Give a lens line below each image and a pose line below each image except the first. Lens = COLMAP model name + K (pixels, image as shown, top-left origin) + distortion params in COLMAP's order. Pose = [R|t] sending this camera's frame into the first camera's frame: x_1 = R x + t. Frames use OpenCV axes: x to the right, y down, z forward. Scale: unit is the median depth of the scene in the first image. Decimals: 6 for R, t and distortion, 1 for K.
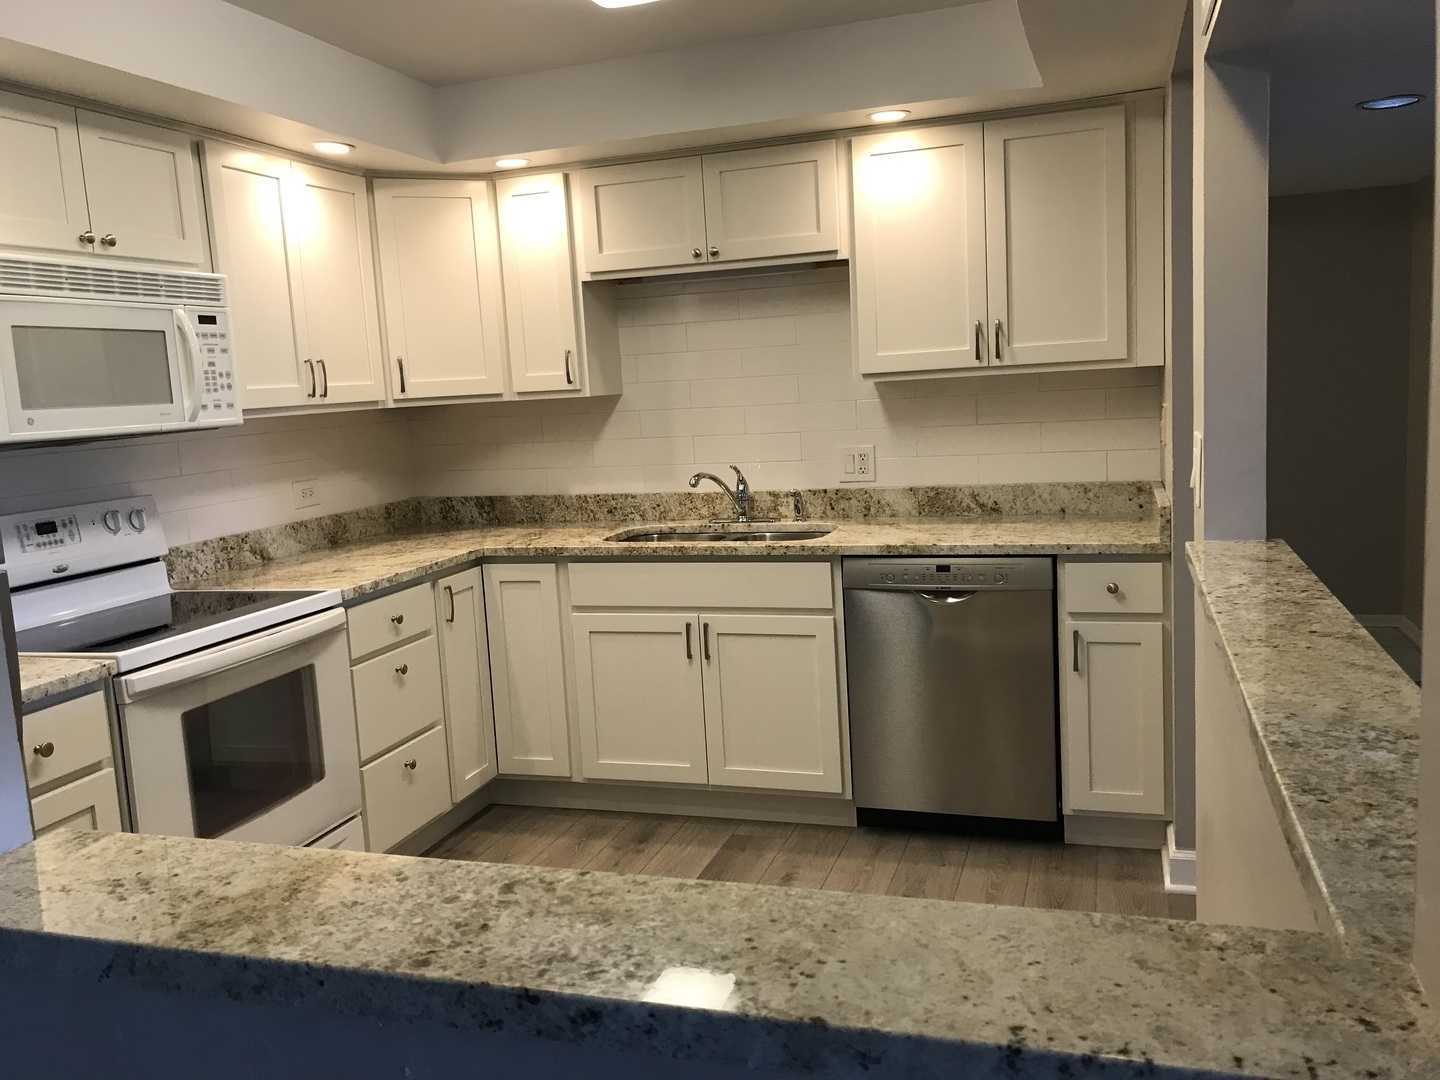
lens RADIAL K [[1166.4, 0, 722.2], [0, 1166.4, 537.9], [0, 0, 1]] dist [0.029770, -0.052005]
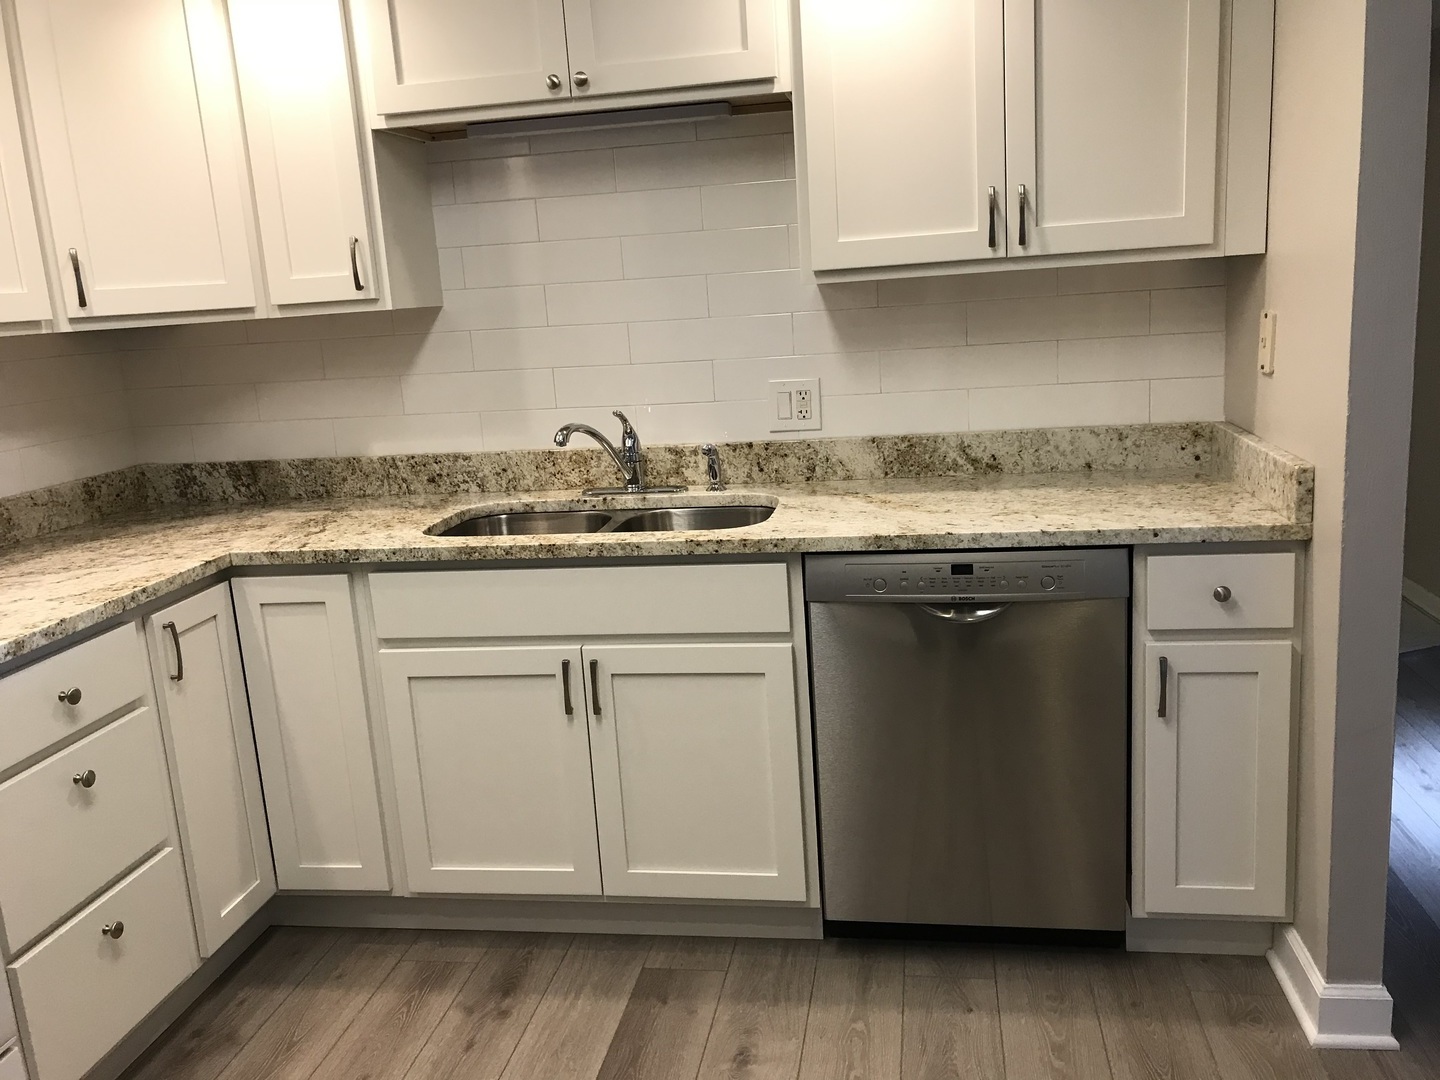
lens RADIAL K [[1166.4, 0, 722.3], [0, 1166.4, 535.5], [0, 0, 1]] dist [0.029770, -0.052005]
pose [[0.988323, -0.038749, 0.147366, -0.036191], [0.029047, 0.997301, 0.067434, -0.037911], [-0.149581, -0.062366, 0.986781, 0.353047]]
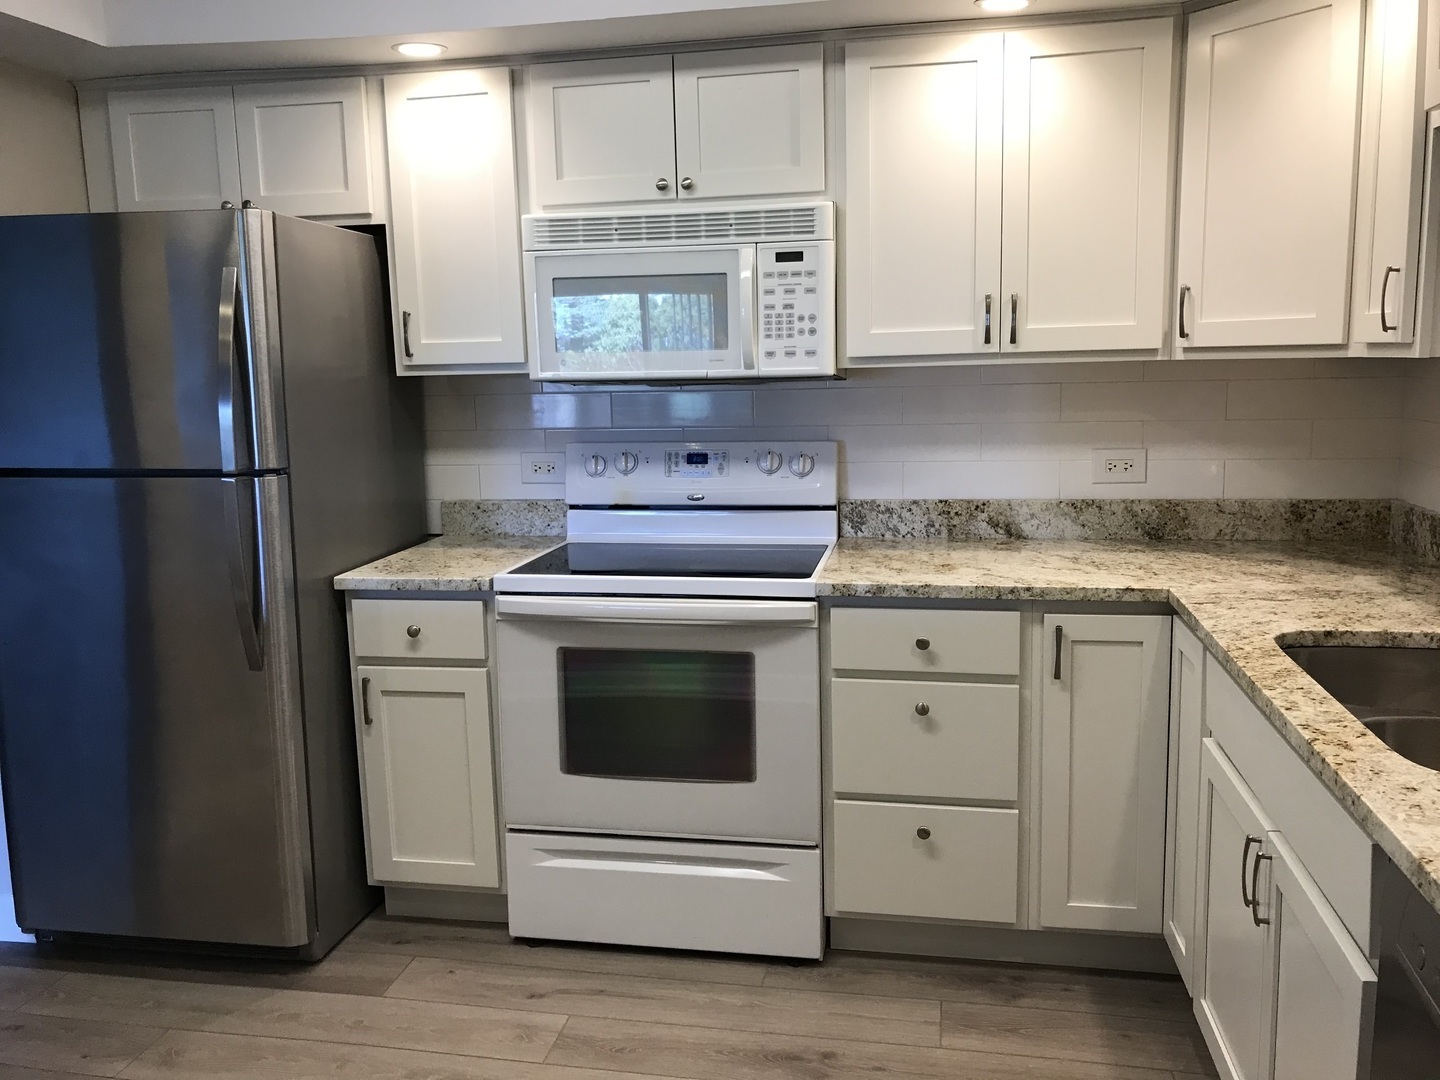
lens RADIAL K [[1166.4, 0, 713.3], [0, 1166.4, 536.1], [0, 0, 1]] dist [0.029770, -0.052005]
pose [[0.122577, 0.204554, -0.971150, 0.399994], [-0.117119, 0.974673, 0.190514, -0.118533], [0.985524, 0.090388, 0.143429, 0.699377]]
